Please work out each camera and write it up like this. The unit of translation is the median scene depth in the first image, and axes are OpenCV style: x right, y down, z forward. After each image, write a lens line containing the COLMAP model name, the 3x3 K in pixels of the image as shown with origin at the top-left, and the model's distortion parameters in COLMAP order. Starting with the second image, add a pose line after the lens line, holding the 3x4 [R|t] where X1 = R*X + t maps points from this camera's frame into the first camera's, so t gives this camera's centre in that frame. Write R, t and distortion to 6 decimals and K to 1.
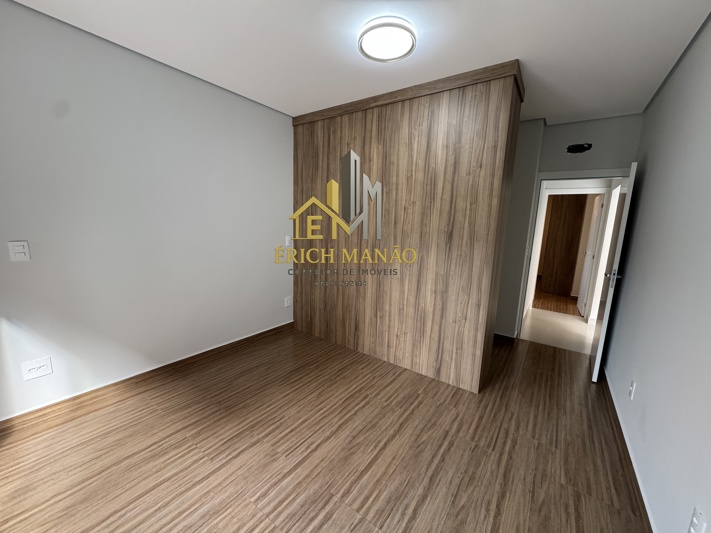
lens RADIAL K [[284.3, 0, 357.3], [0, 284.3, 268.7], [0, 0, 1]] dist [0.002192, 0.000335]
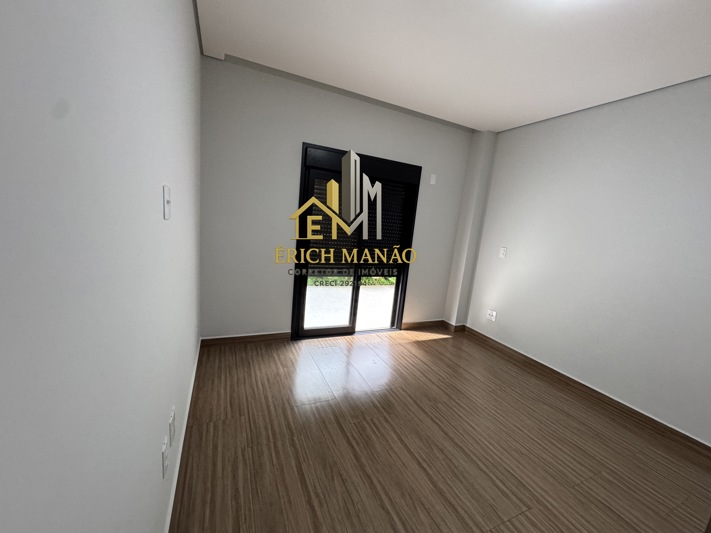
lens RADIAL K [[284.3, 0, 354.0], [0, 284.3, 271.2], [0, 0, 1]] dist [0.002192, 0.000335]
pose [[-0.499215, 0.068501, -0.863766, 1.017454], [-0.256338, 0.940573, 0.222742, -0.118113], [0.827693, 0.332612, -0.451988, 1.100546]]
